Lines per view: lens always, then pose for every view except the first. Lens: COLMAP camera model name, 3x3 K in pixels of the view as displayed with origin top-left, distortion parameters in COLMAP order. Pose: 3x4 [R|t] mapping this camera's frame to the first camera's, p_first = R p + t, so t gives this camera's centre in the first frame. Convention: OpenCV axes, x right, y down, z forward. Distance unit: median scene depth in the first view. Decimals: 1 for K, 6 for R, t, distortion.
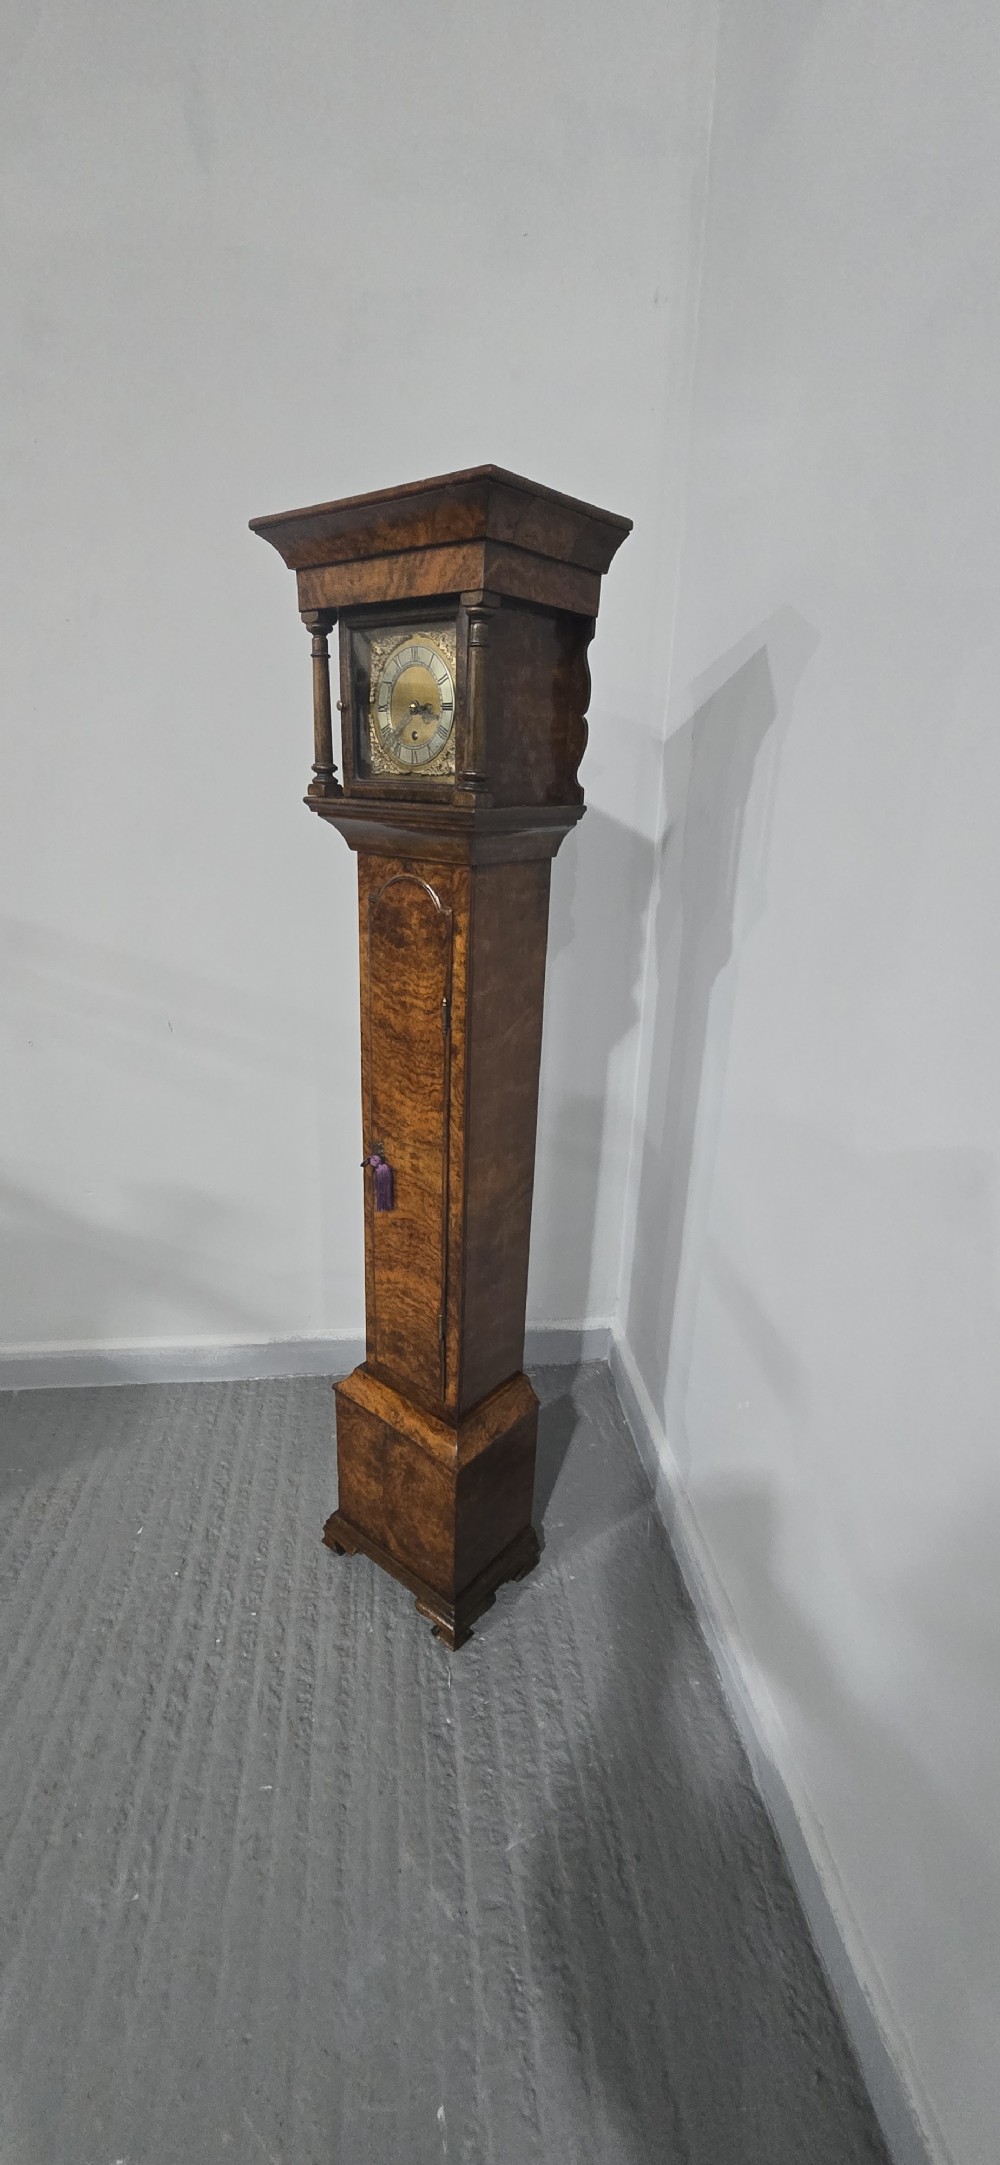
lens RADIAL K [[889.5, 0, 486.4], [0, 889.5, 1091.3], [0, 0, 1]] dist [-0.006851, 0.004117]
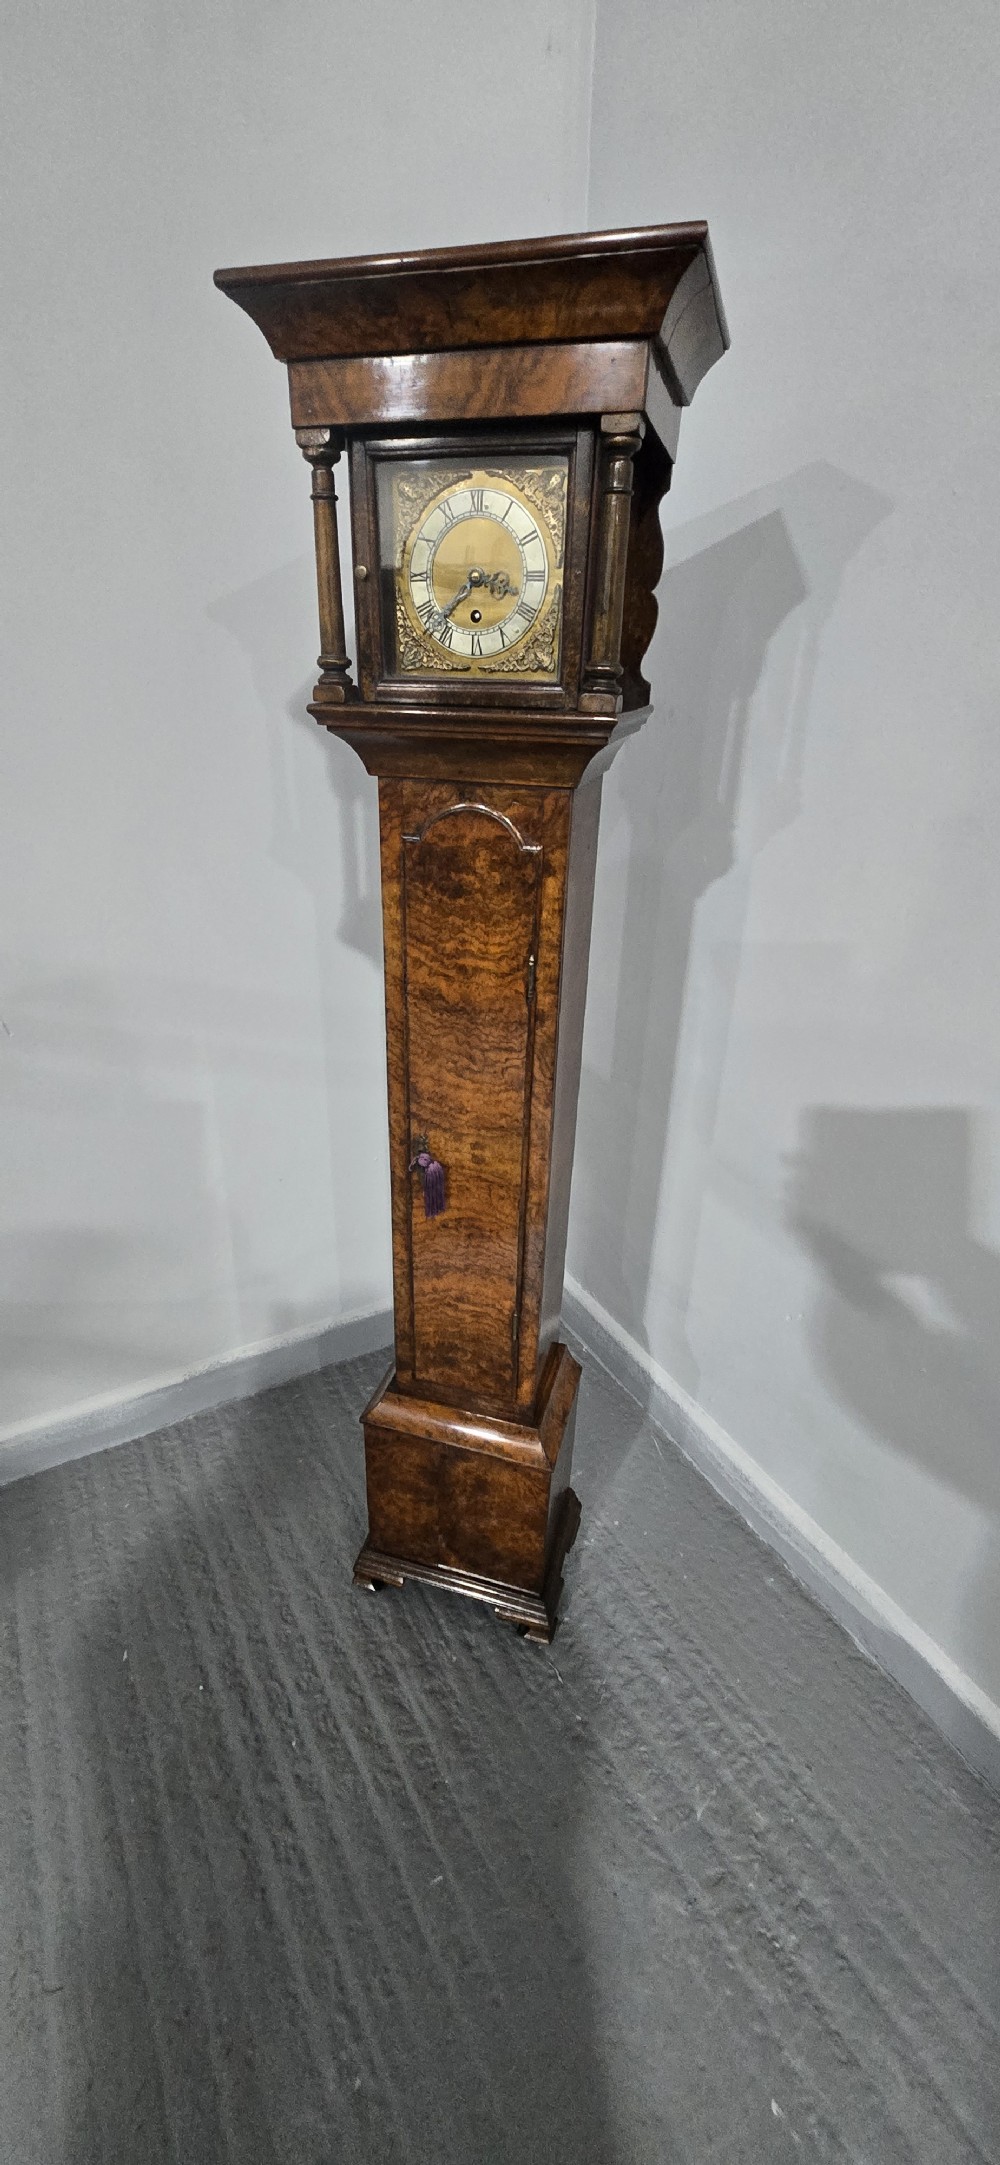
lens RADIAL K [[889.5, 0, 487.3], [0, 889.5, 1093.4], [0, 0, 1]] dist [-0.006851, 0.004117]
pose [[0.919147, -0.186098, 0.347182, -0.362506], [0.144788, 0.979279, 0.141598, -0.095042], [-0.366339, -0.079881, 0.927046, 0.230525]]
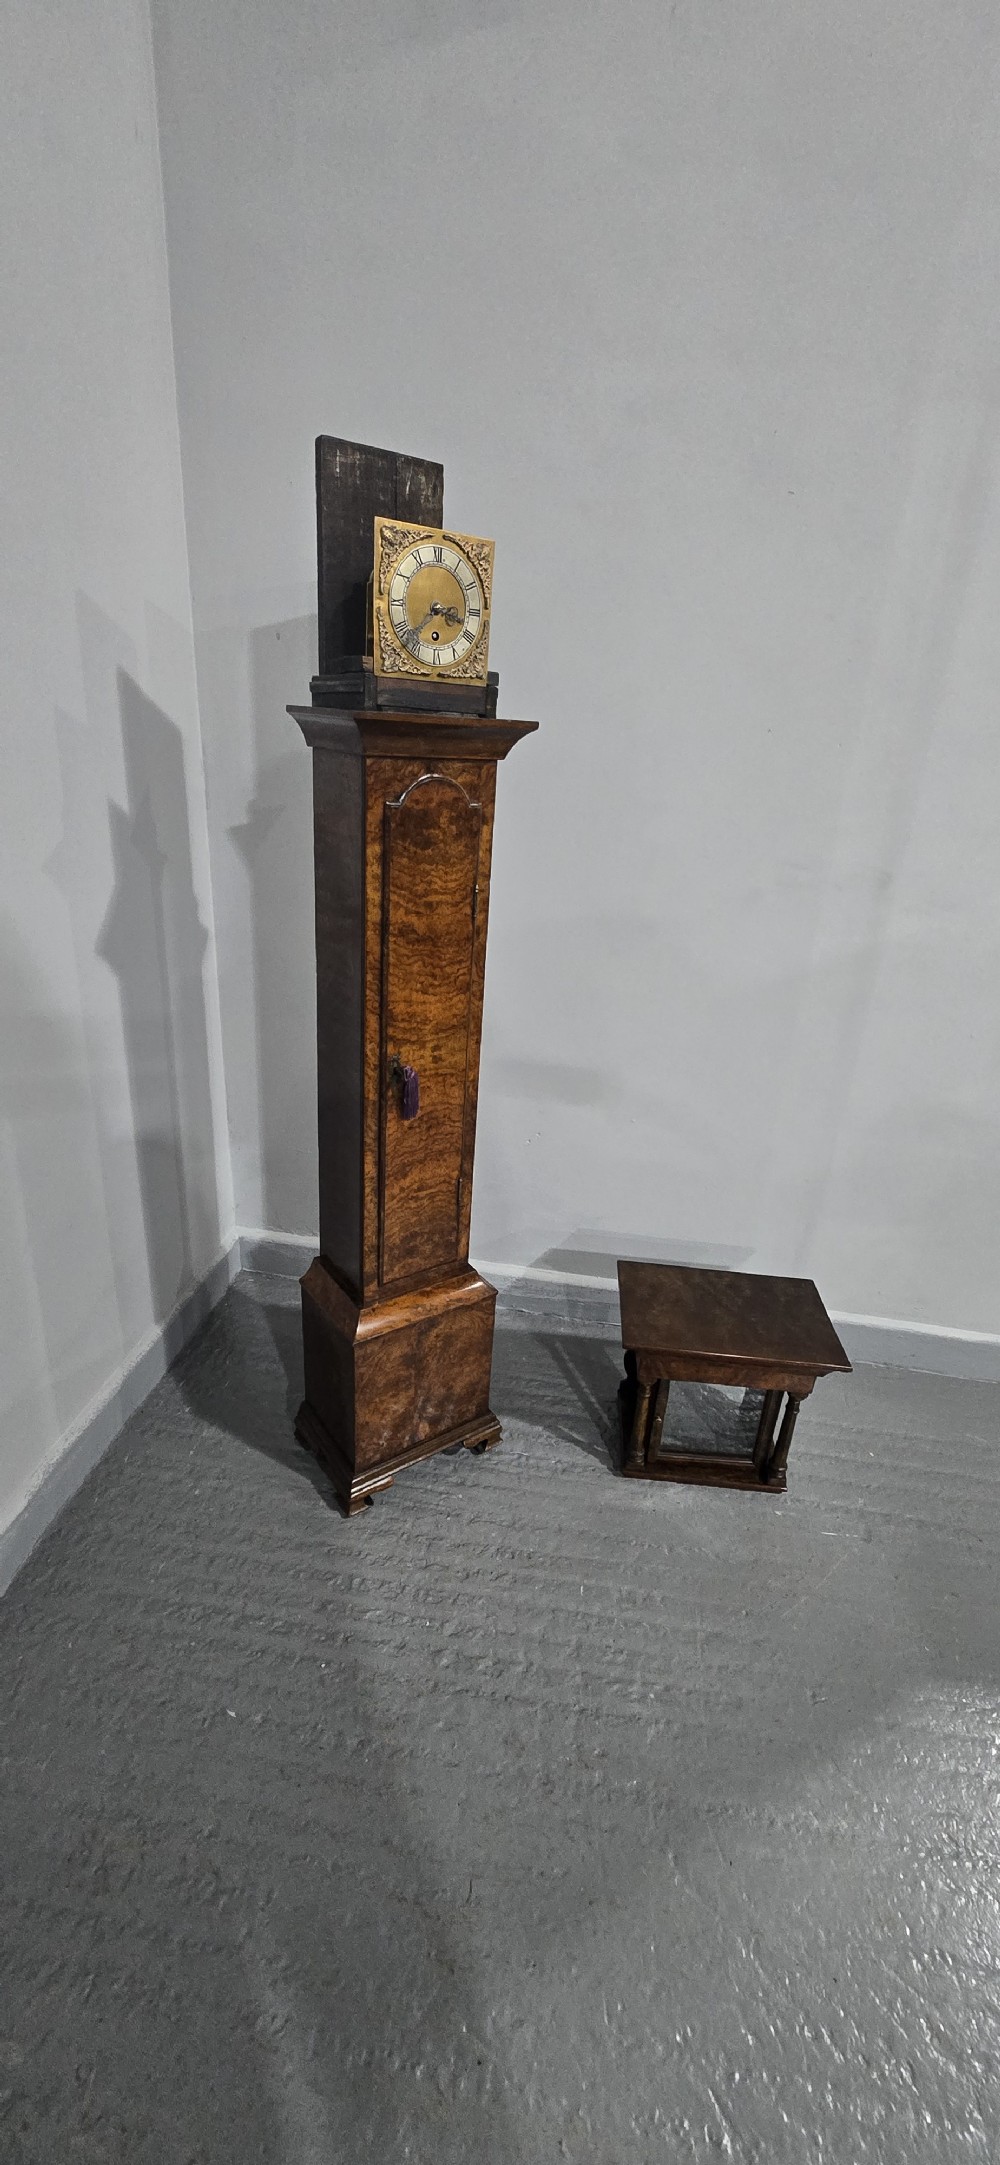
lens RADIAL K [[889.5, 0, 498.0], [0, 889.5, 1093.0], [0, 0, 1]] dist [-0.006851, 0.004117]
pose [[0.254218, -0.388464, 0.885703, -1.051434], [0.288874, 0.904483, 0.313787, -0.195849], [-0.922998, 0.176086, 0.342153, 0.592014]]
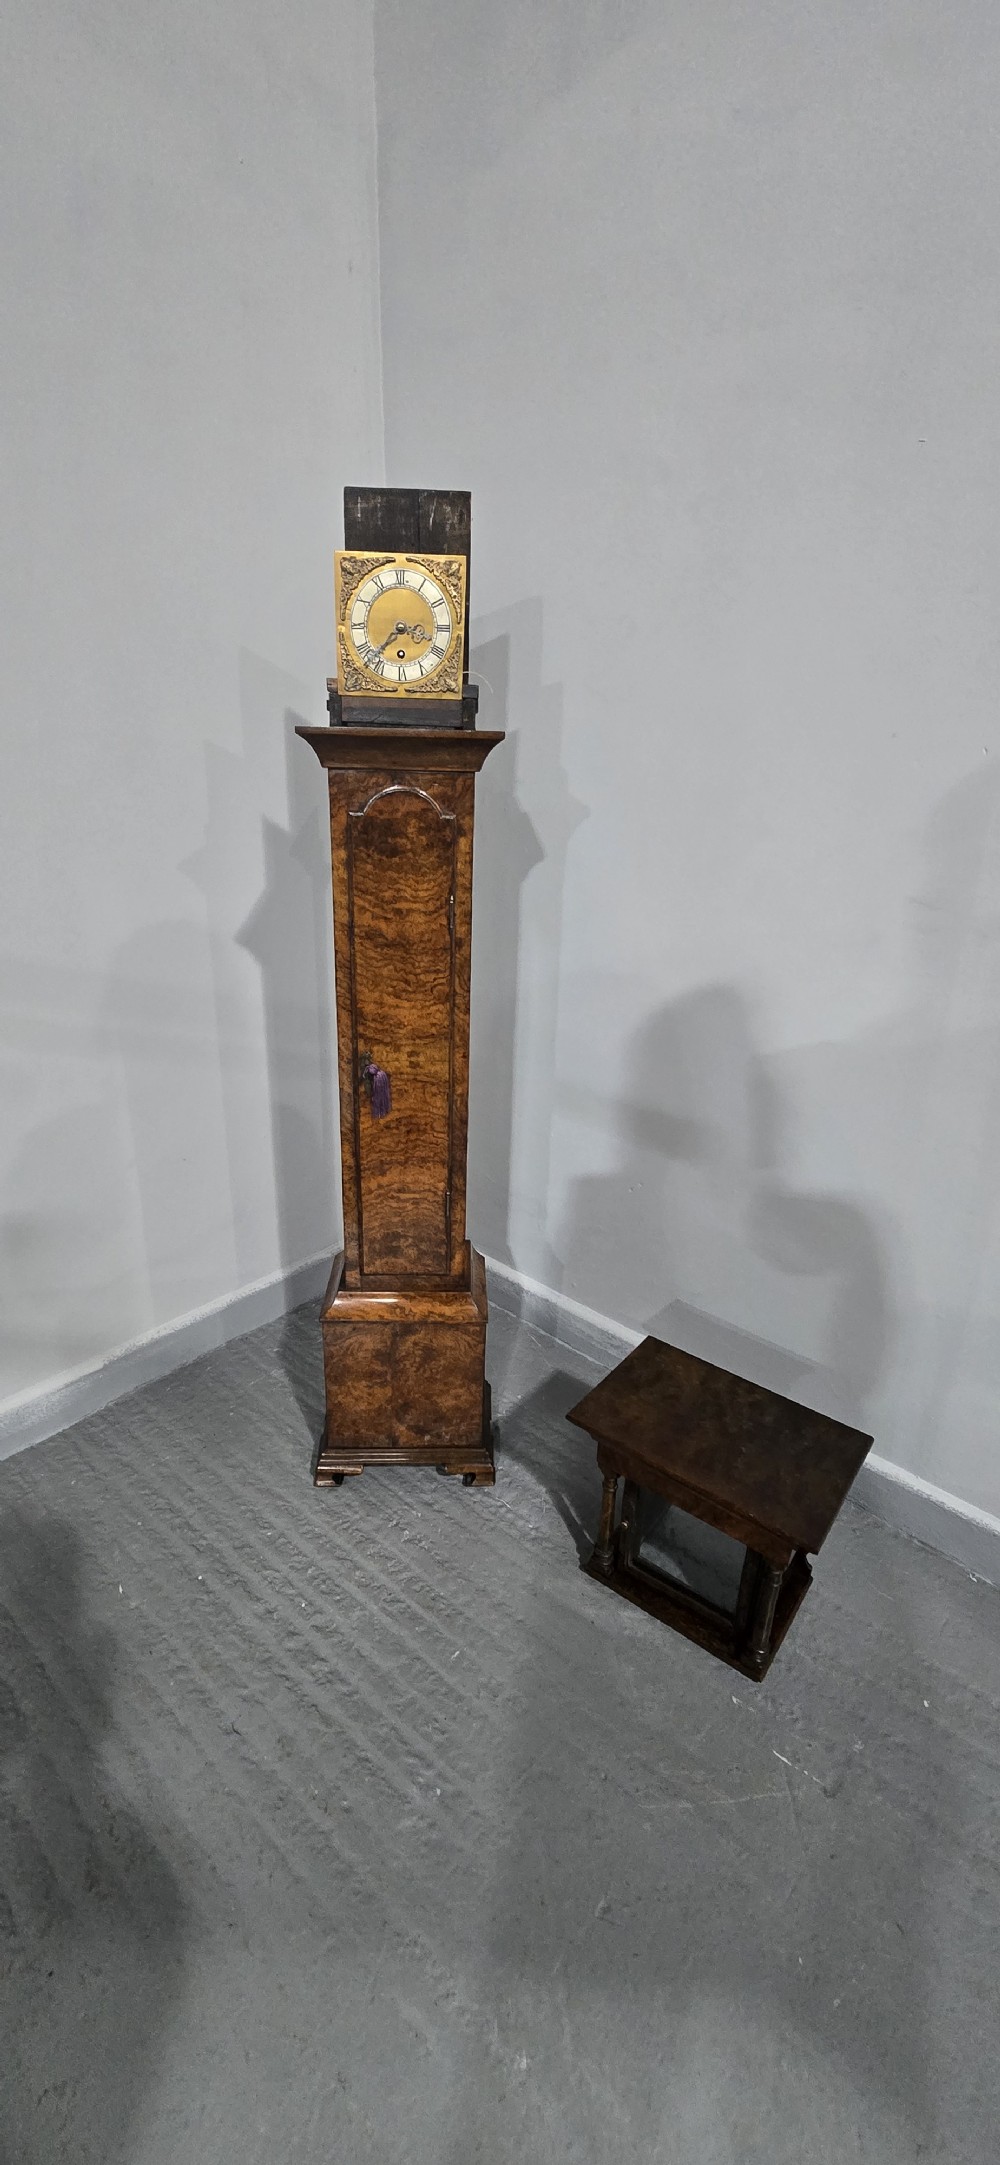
lens RADIAL K [[889.5, 0, 492.7], [0, 889.5, 1092.8], [0, 0, 1]] dist [-0.006851, 0.004117]
pose [[0.743978, -0.249426, 0.619906, -0.710962], [0.229174, 0.966696, 0.113917, 0.018165], [-0.627674, 0.057314, 0.776363, 0.102117]]
